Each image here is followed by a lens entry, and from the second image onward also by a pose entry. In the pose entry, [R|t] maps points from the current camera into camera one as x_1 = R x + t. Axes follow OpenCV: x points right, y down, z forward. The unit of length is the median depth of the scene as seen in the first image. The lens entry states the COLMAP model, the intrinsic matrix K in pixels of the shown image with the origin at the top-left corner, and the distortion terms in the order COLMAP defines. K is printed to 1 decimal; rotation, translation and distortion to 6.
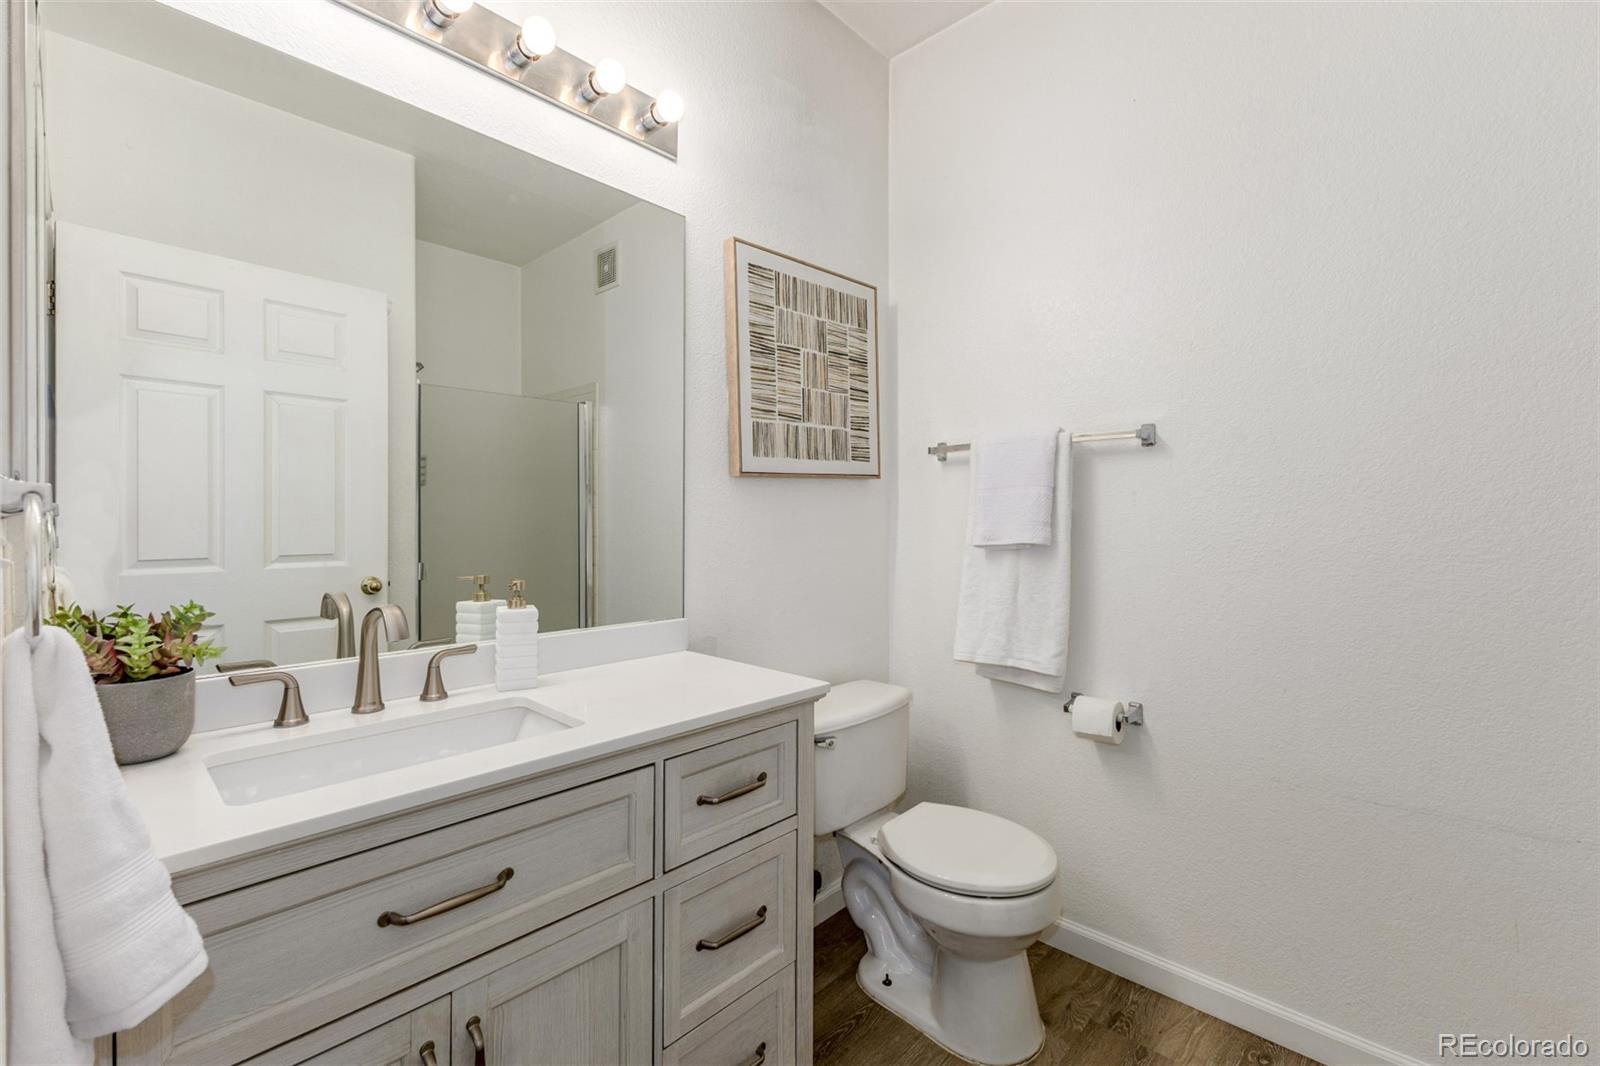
lens RADIAL K [[707.7, 0, 796.0], [0, 707.7, 525.0], [0, 0, 1]] dist [0.003608, 0.000250]
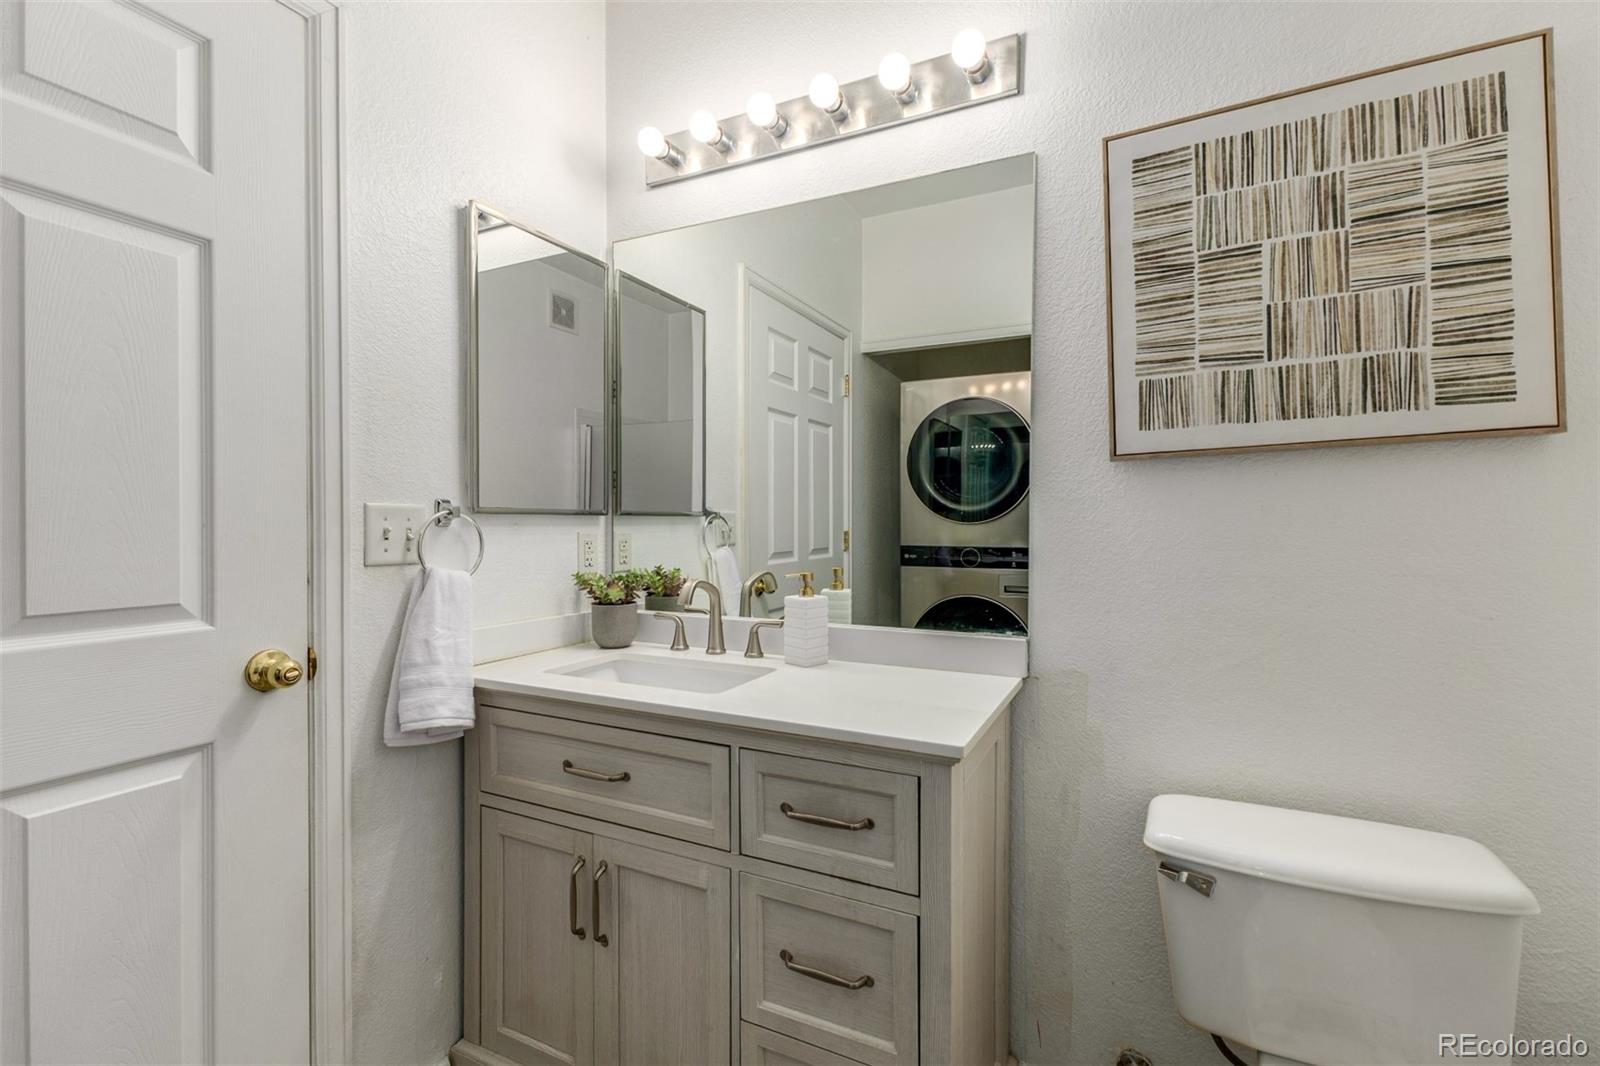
lens RADIAL K [[708.8, 0, 802.8], [0, 708.8, 516.4], [0, 0, 1]] dist [0.008337, -0.000324]
pose [[0.288631, 0.003630, -0.957434, 0.493543], [-0.002222, 0.999993, 0.003122, -0.011888], [0.957438, 0.001227, 0.288637, 0.446271]]
